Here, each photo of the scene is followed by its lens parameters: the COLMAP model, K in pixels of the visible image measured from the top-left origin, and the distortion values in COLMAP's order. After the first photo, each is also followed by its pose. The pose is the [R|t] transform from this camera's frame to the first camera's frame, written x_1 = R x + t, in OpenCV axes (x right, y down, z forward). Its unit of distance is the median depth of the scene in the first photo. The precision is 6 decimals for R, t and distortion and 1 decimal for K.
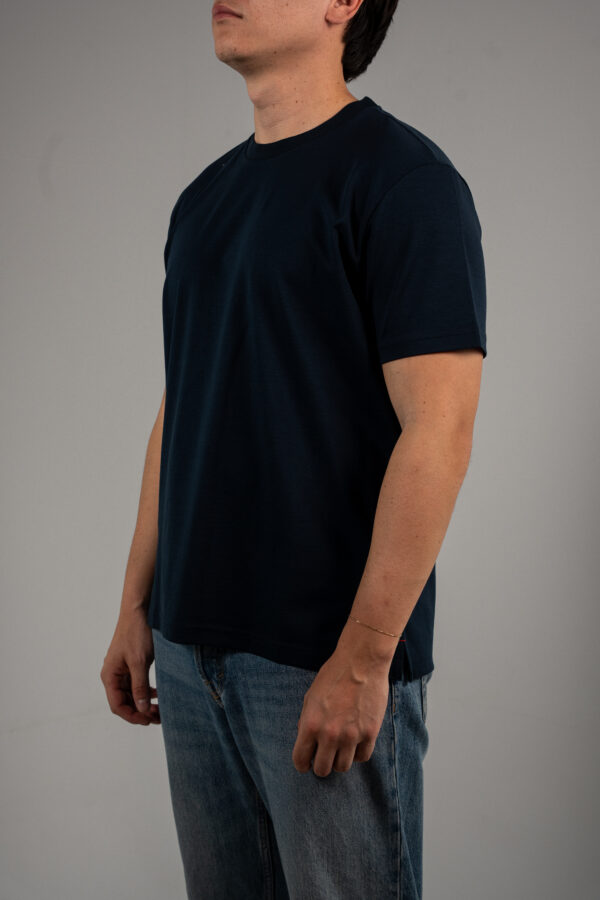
lens RADIAL K [[1382.9, 0, 303.8], [0, 1382.9, 449.6], [0, 0, 1]] dist [0.010539, 0.000000]
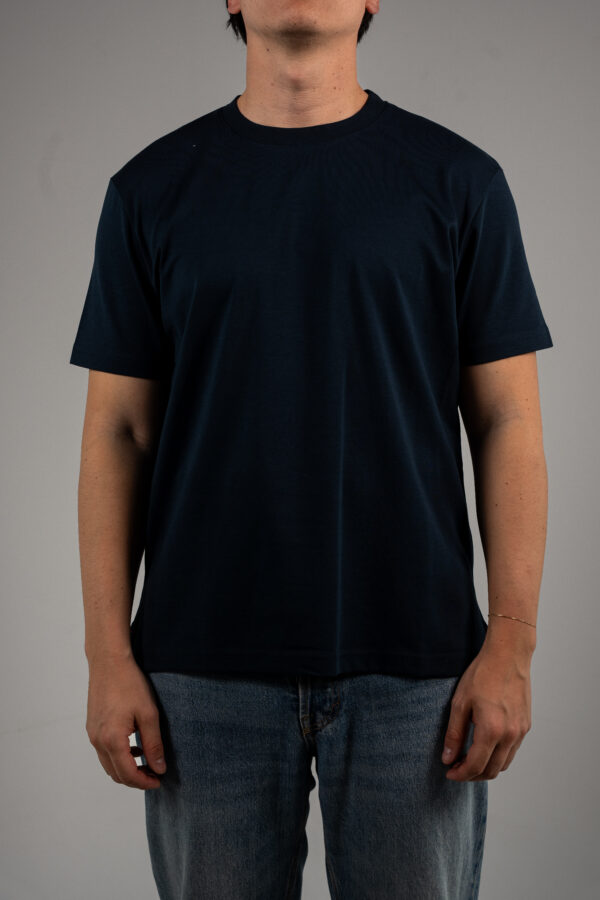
lens RADIAL K [[1376.7, 0, 299.9], [0, 1376.7, 455.9], [0, 0, 1]] dist [-0.017834, 0.000000]
pose [[0.716697, -0.058929, 0.694891, -0.719587], [0.062174, 0.997855, 0.020497, -0.022420], [-0.694608, 0.028514, 0.718823, 0.363541]]
